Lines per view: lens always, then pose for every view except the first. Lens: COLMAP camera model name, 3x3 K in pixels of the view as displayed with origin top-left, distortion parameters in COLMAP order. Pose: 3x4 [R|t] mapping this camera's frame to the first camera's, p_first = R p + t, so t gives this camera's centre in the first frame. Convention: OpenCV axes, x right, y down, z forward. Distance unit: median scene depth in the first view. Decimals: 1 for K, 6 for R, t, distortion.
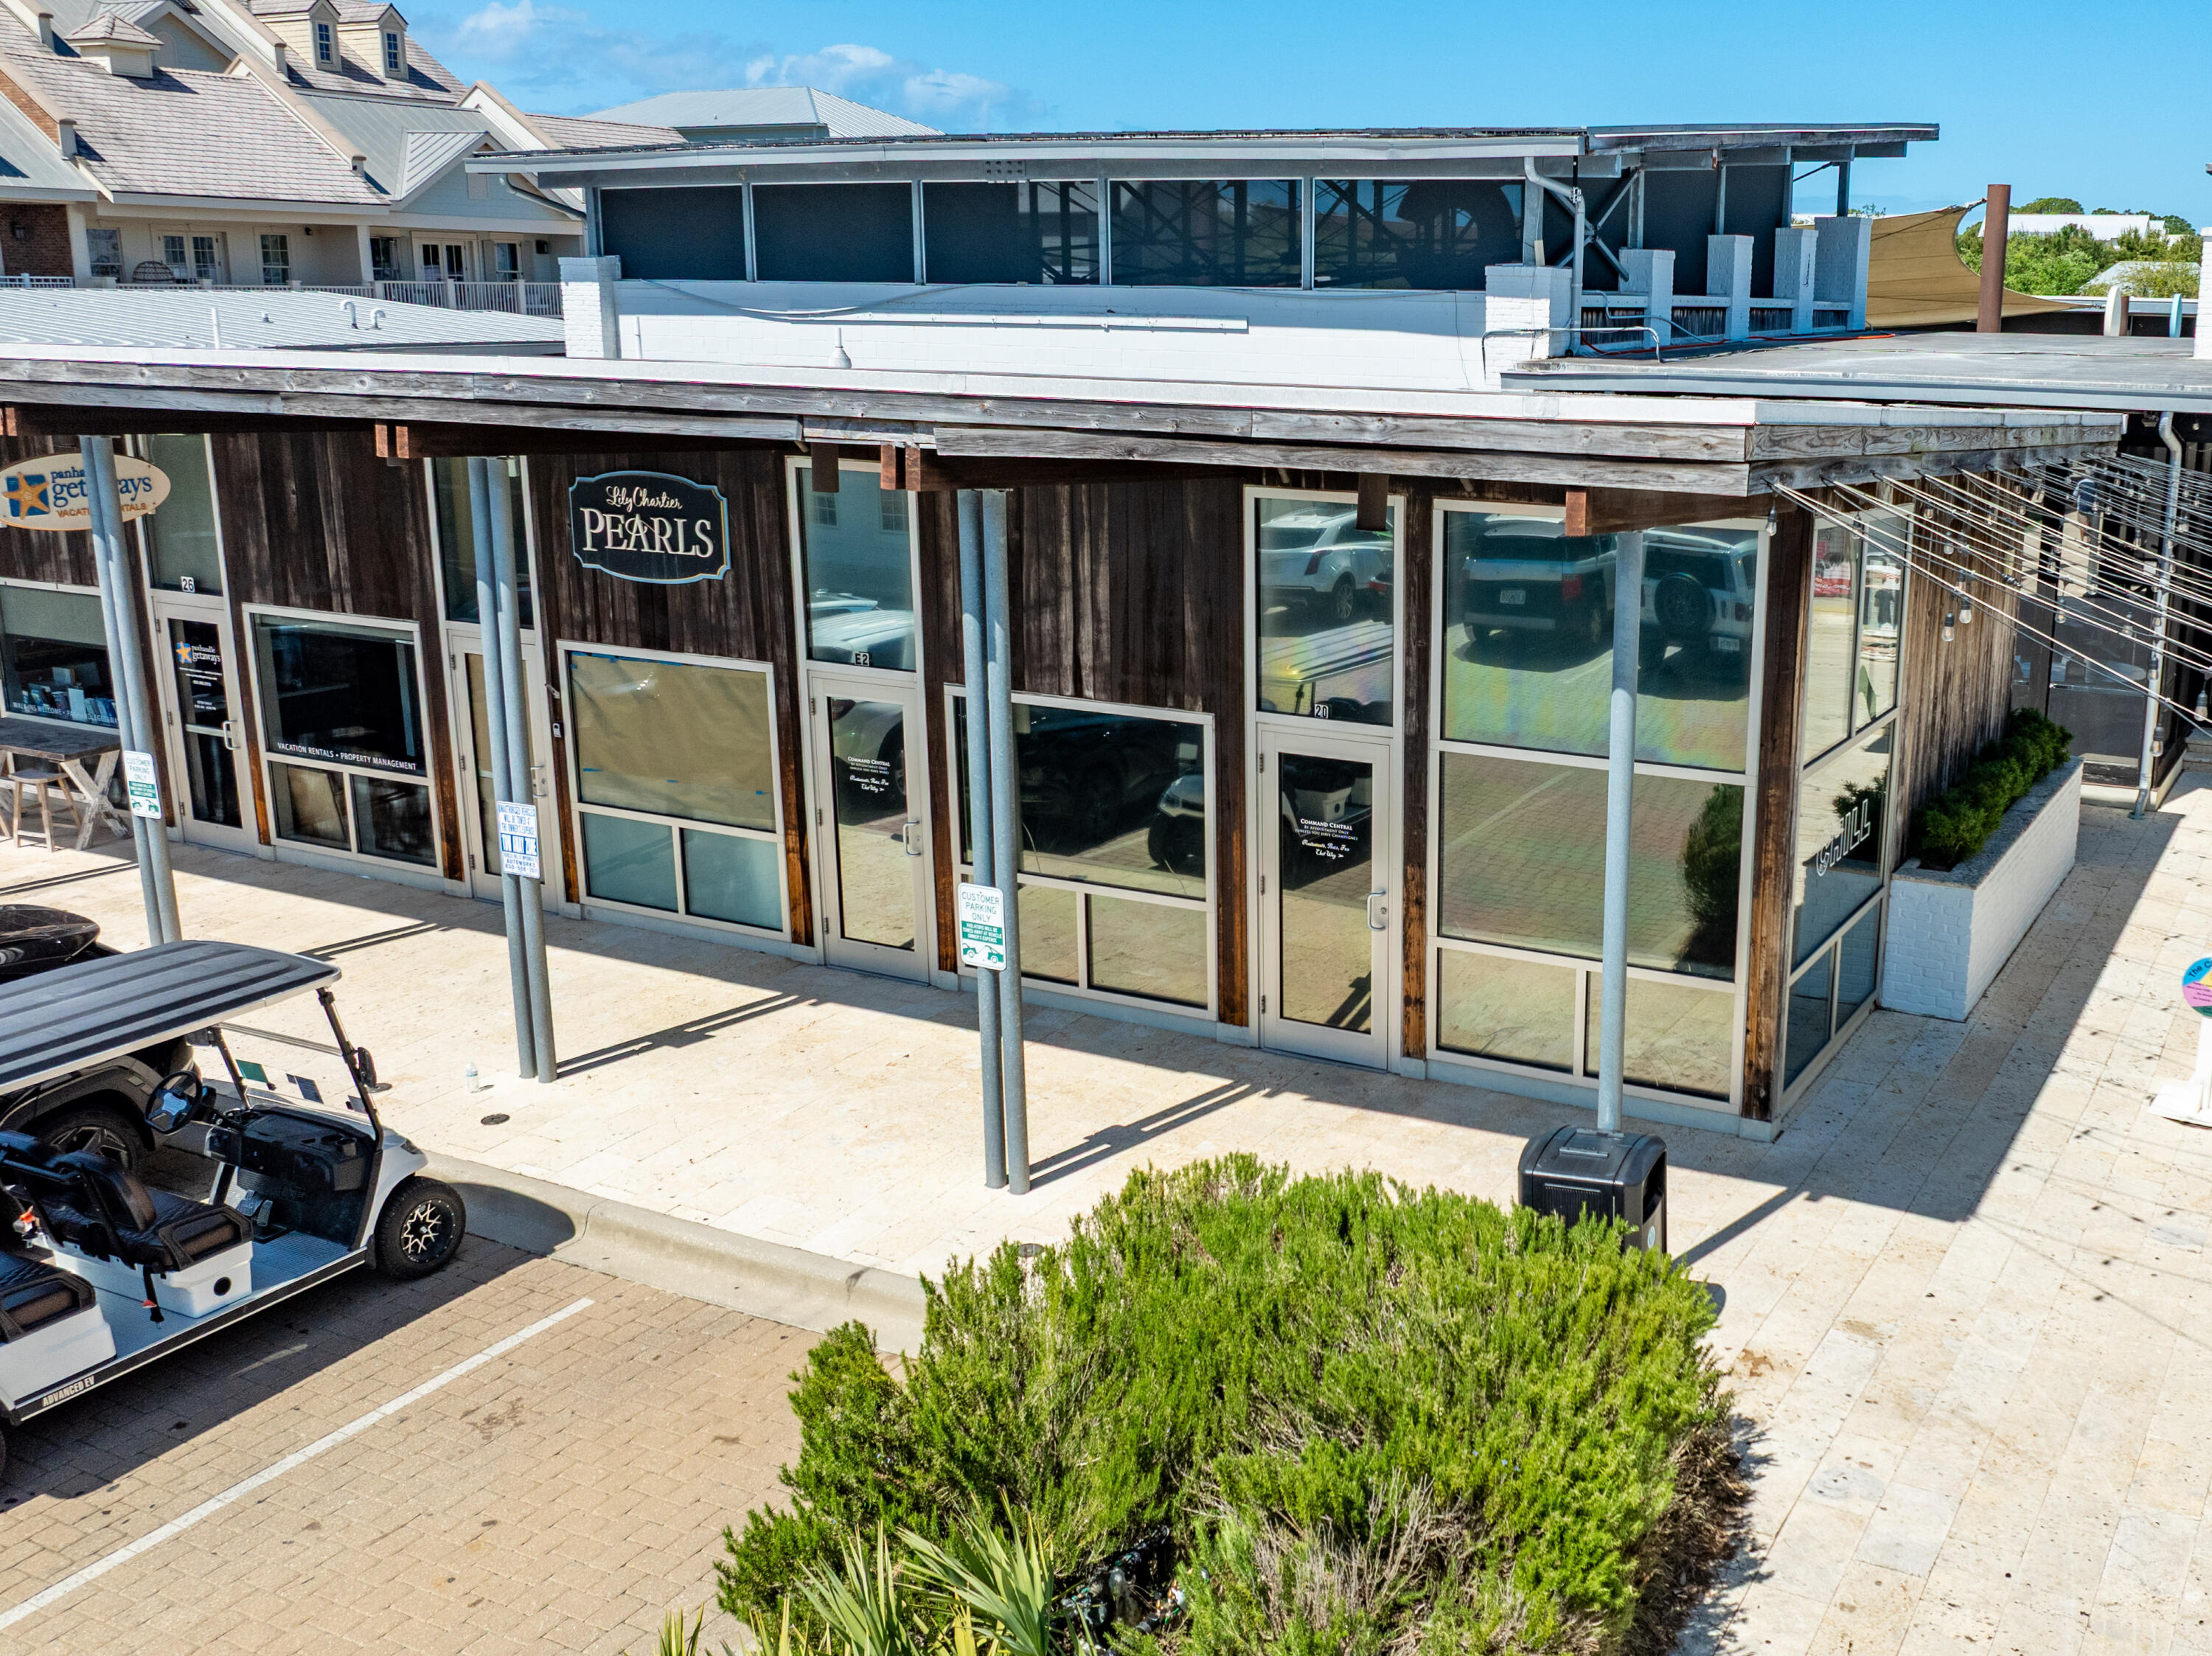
lens RADIAL K [[1682.0, 0, 1106.6], [0, 1682.0, 656.8], [0, 0, 1]] dist [-0.039879, -0.002273]
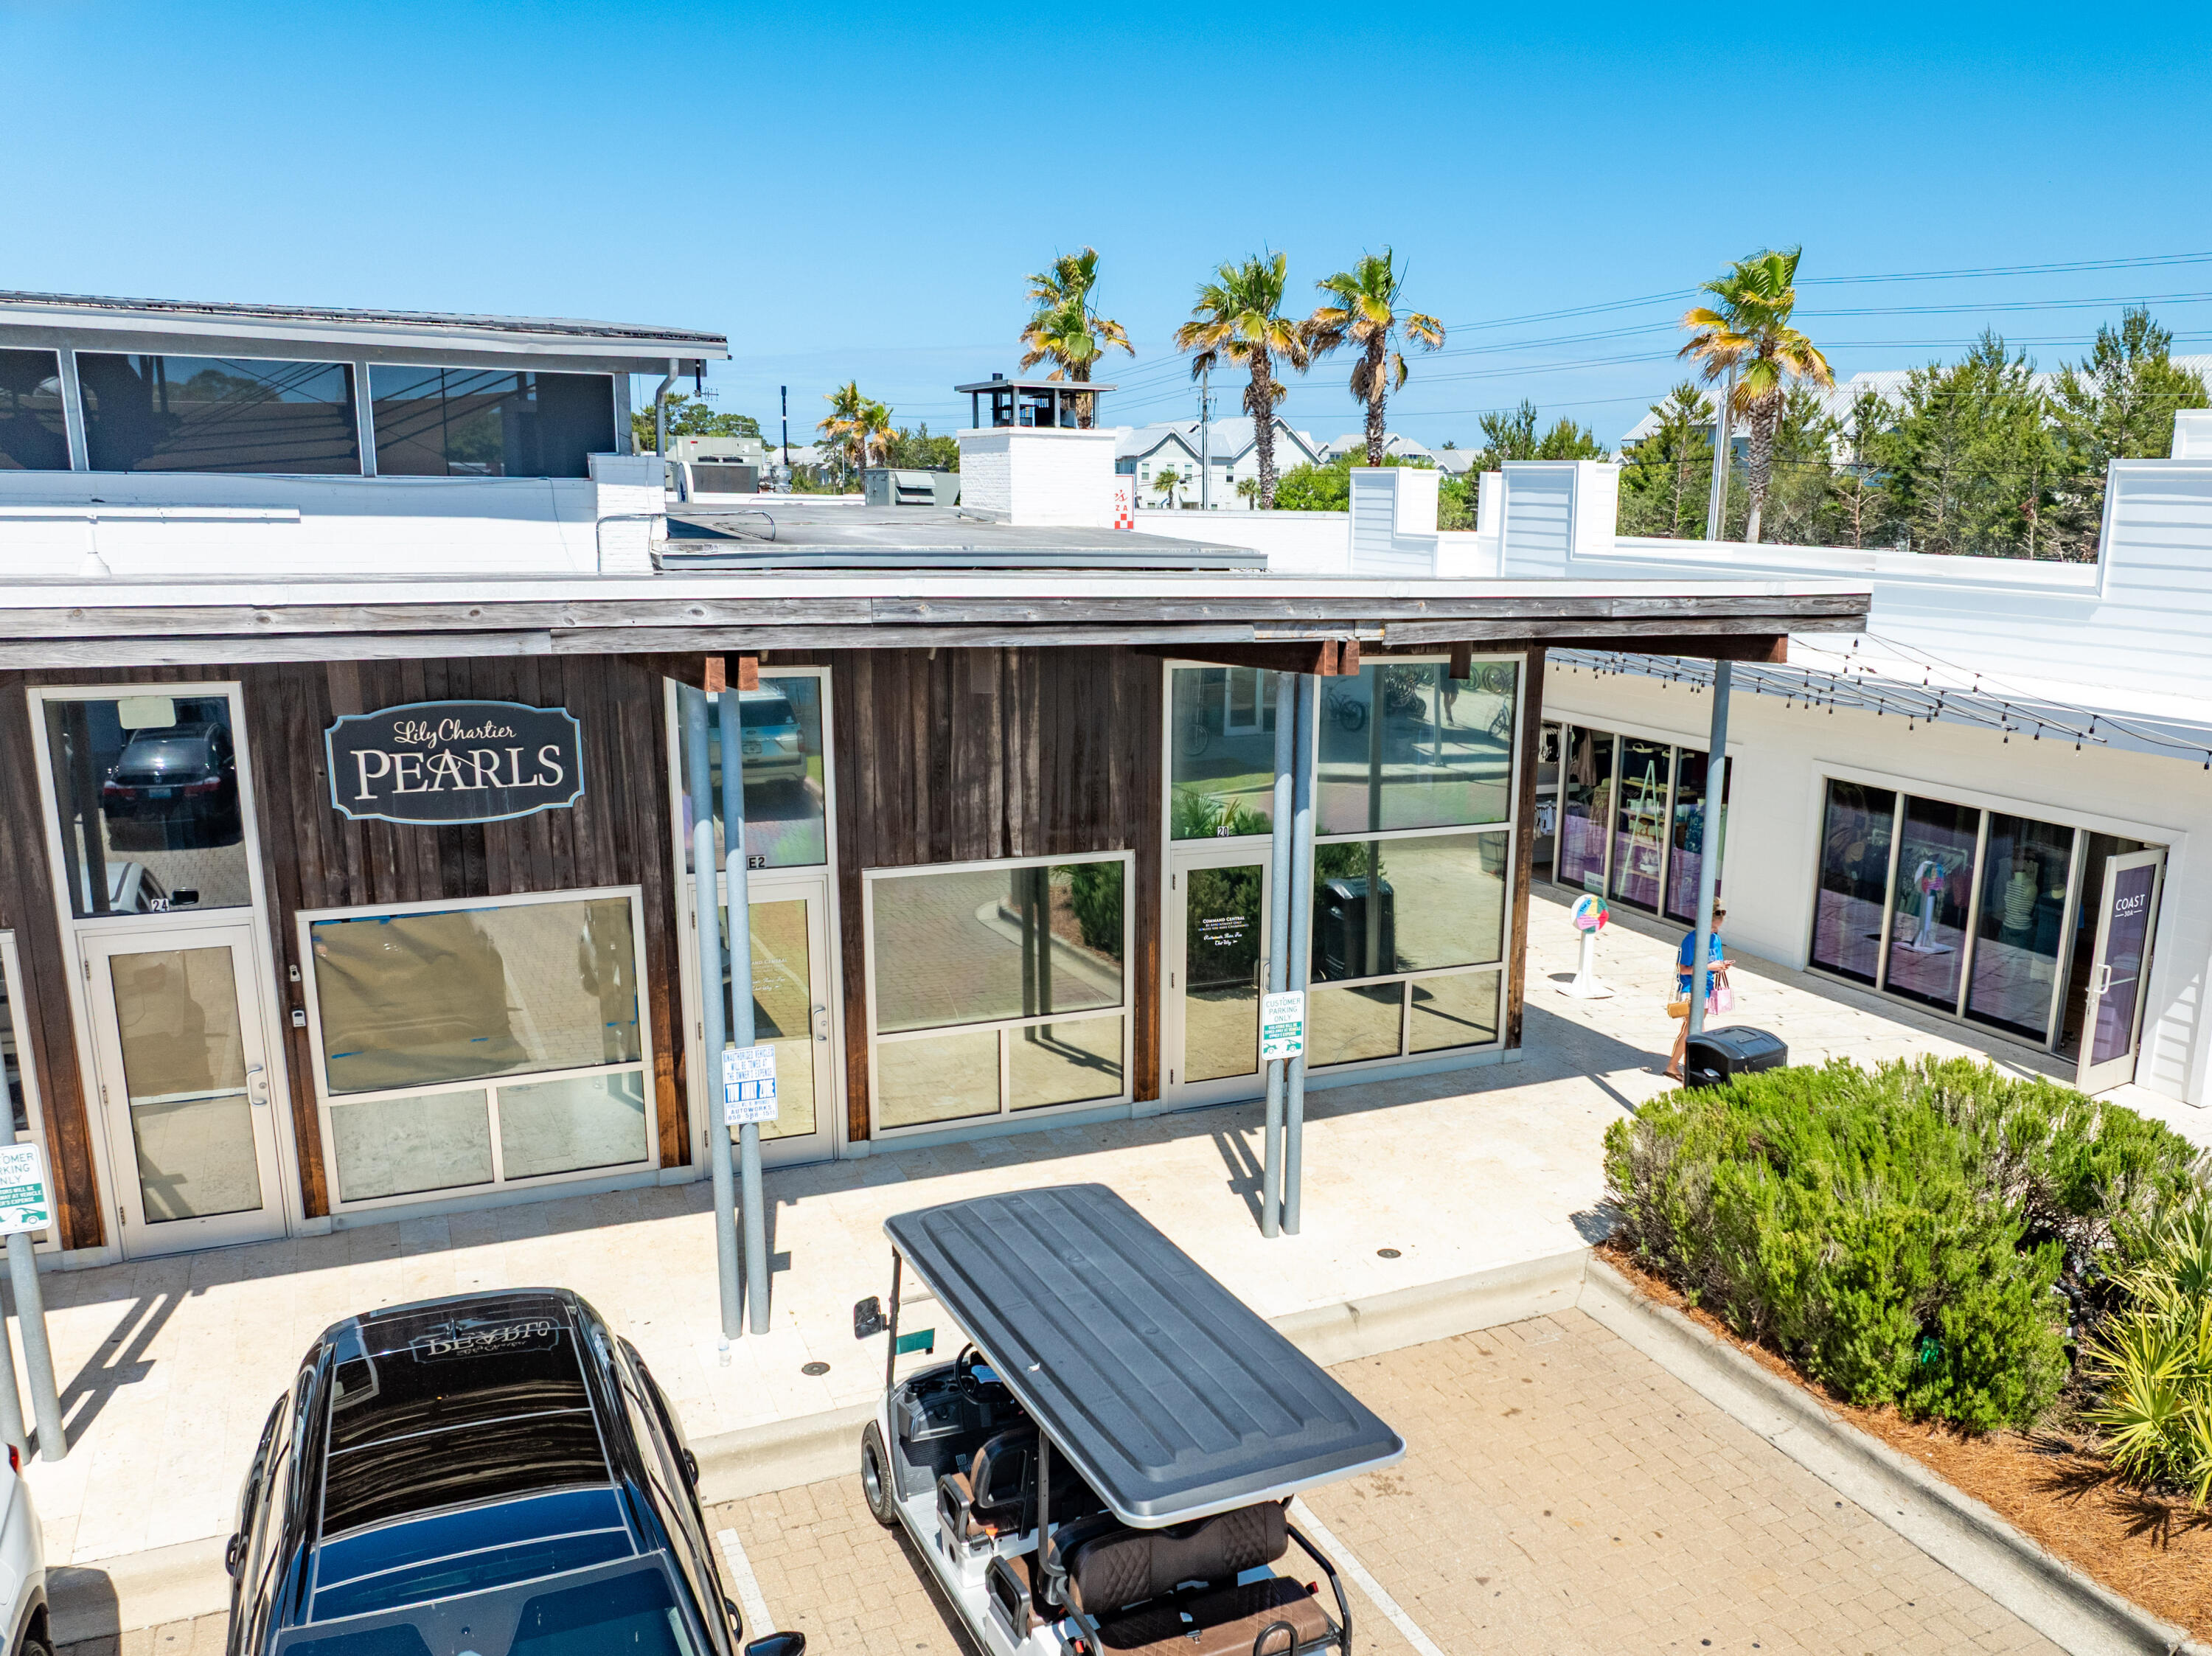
lens RADIAL K [[1566.8, 0, 1106.0], [0, 1566.8, 828.0], [0, 0, 1]] dist [-0.038733, -0.005837]
pose [[0.710022, -0.148357, 0.688374, -0.624693], [0.139045, 0.987846, 0.069480, -0.053939], [-0.690315, 0.046383, 0.722020, 0.167522]]
